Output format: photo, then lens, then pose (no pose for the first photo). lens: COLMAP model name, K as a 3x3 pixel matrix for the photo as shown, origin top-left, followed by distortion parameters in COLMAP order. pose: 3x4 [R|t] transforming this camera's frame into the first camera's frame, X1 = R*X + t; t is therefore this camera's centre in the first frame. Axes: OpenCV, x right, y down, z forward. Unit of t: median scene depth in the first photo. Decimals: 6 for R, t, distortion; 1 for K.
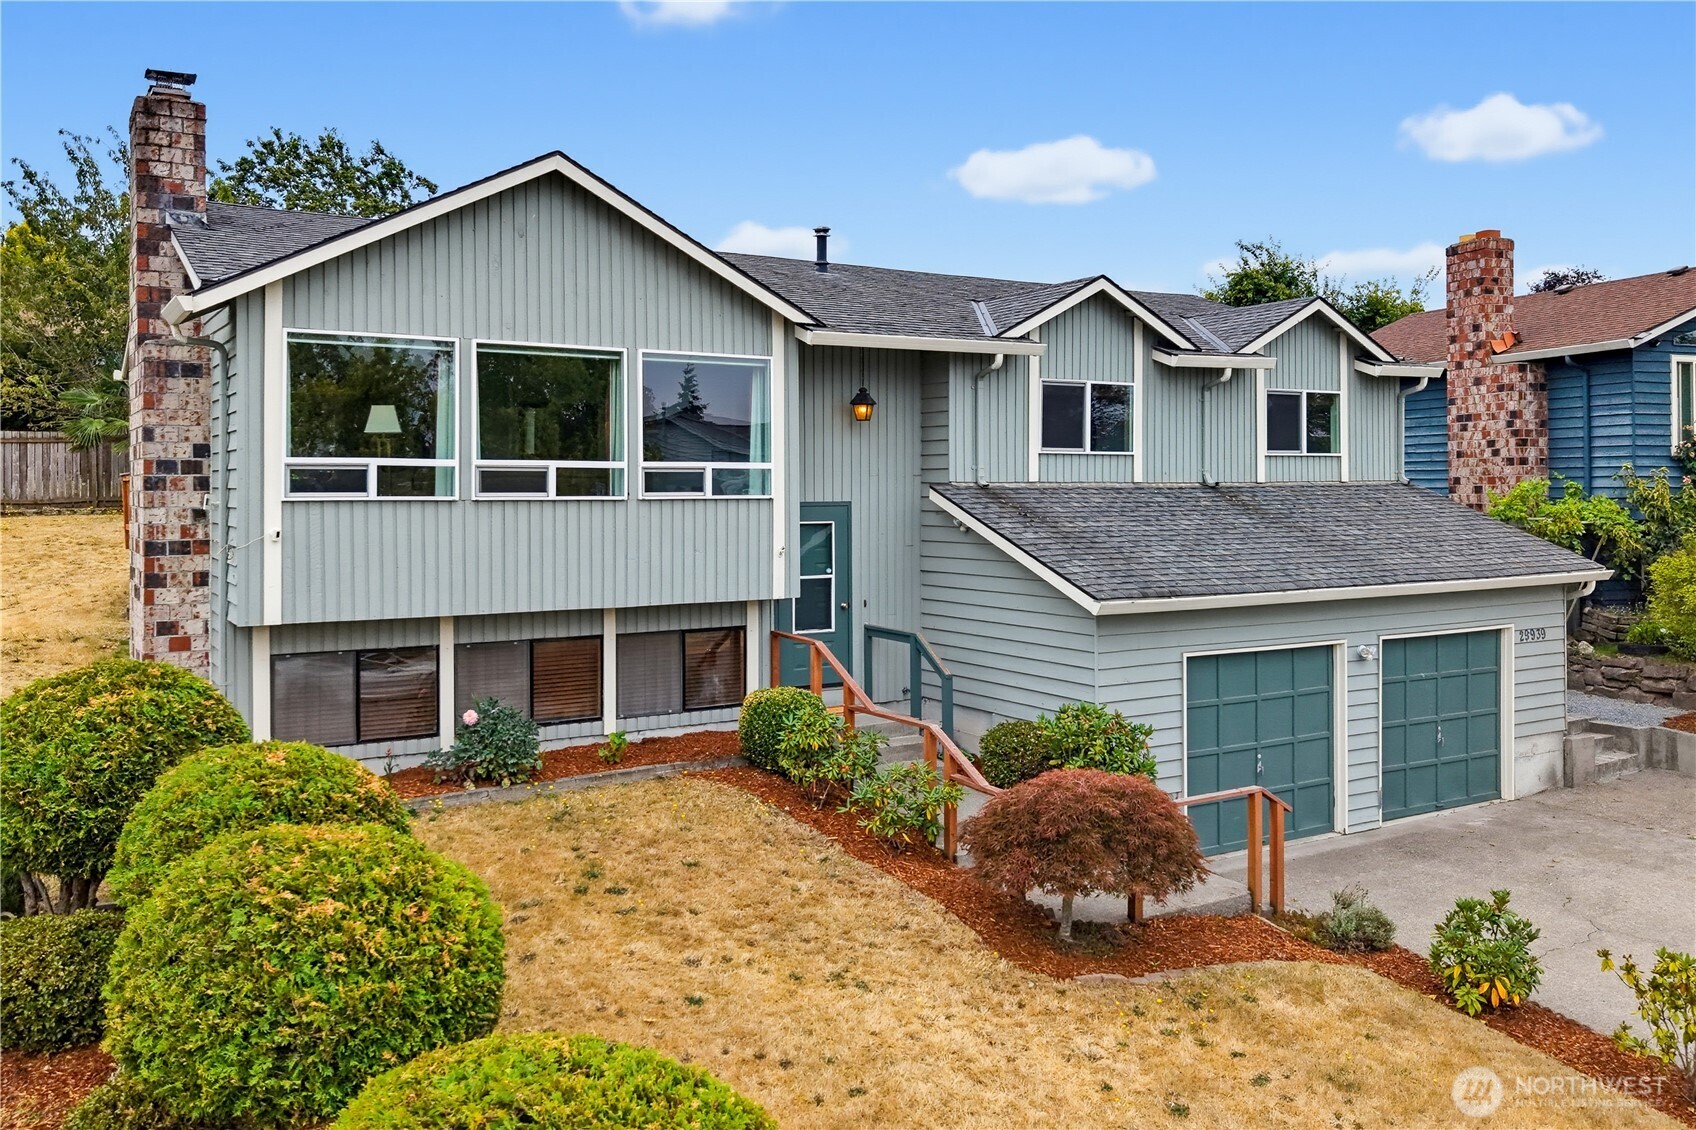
lens RADIAL K [[1348.1, 0, 830.5], [0, 1348.1, 495.6], [0, 0, 1]] dist [0.014519, -0.027206]
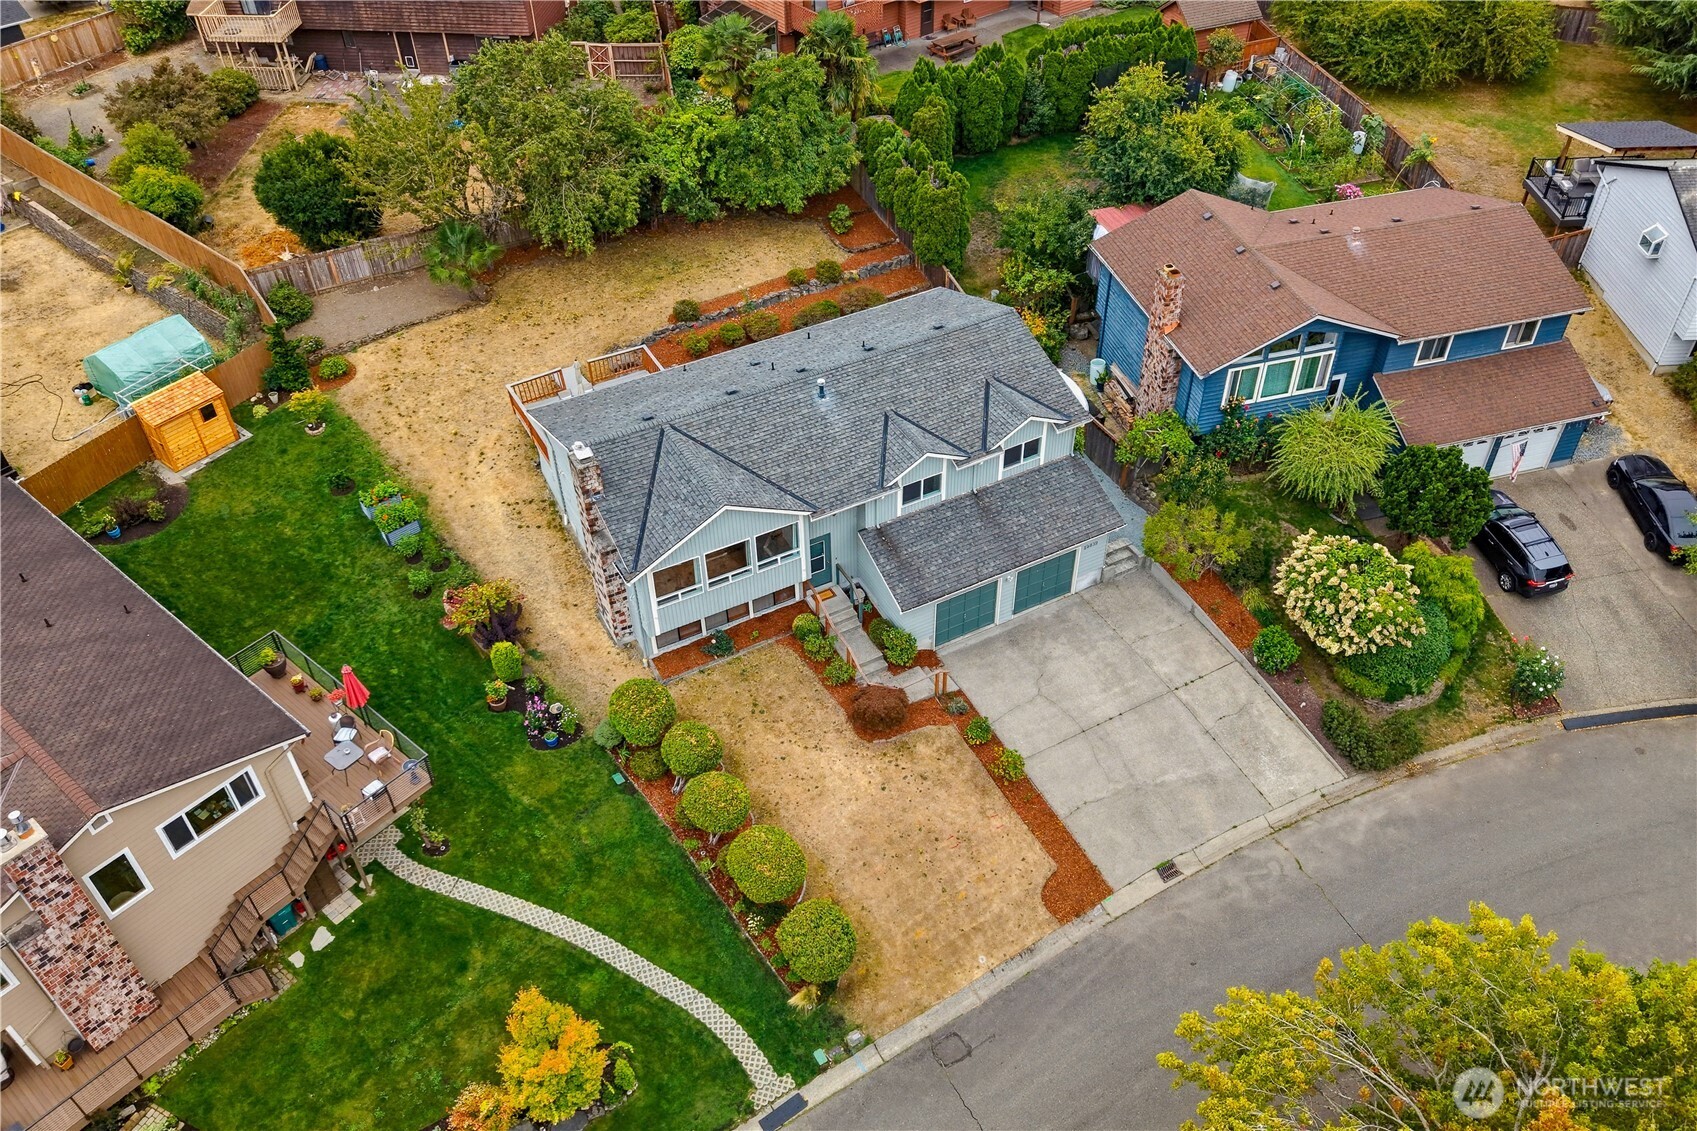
lens RADIAL K [[1348.9, 0, 859.3], [0, 1348.9, 558.3], [0, 0, 1]] dist [0.014519, -0.027206]
pose [[0.999376, 0.022688, -0.027068, 0.164006], [0.001645, 0.735648, 0.677362, -1.995349], [0.035280, -0.676984, 0.735152, -1.170763]]
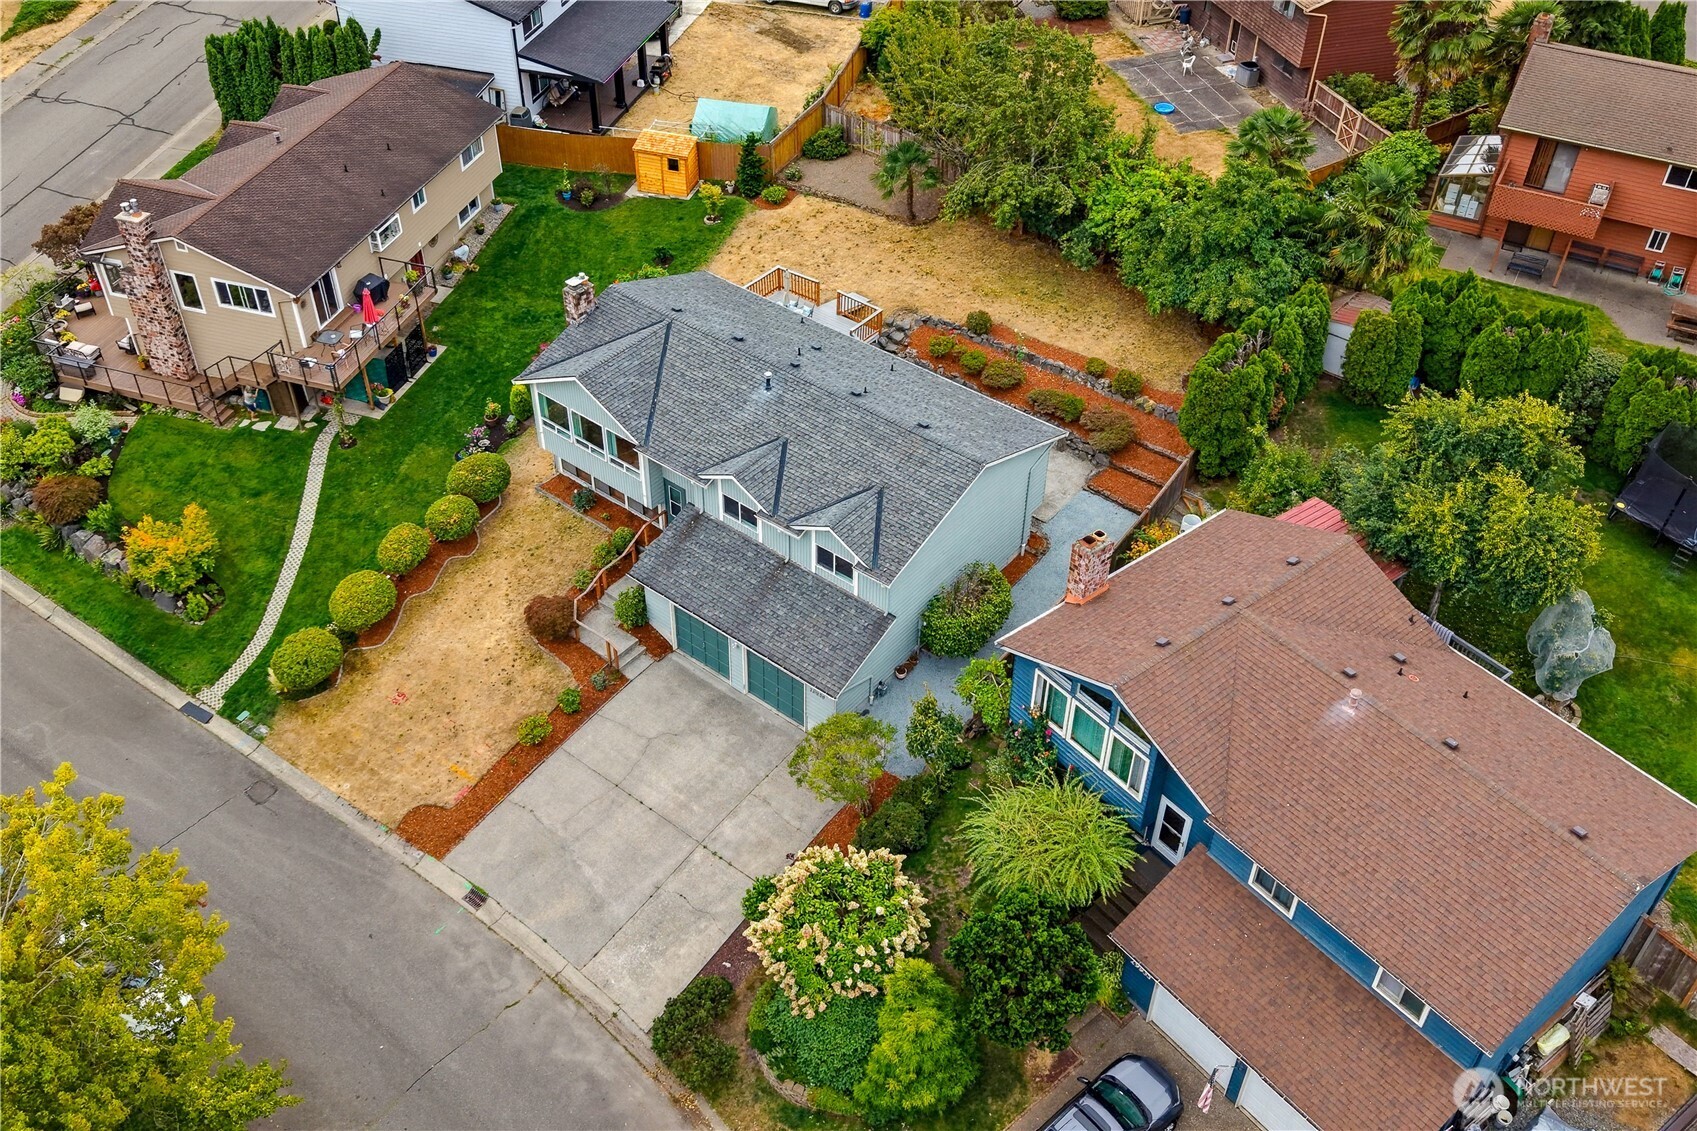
lens RADIAL K [[1413.4, 0, 847.8], [0, 1413.4, 561.9], [0, 0, 1]] dist [0.009493, 0.006804]
pose [[0.349902, 0.632502, -0.691021, 2.512445], [0.003549, 0.736750, 0.676156, -2.083403], [0.936779, -0.239041, 0.255546, 0.559347]]
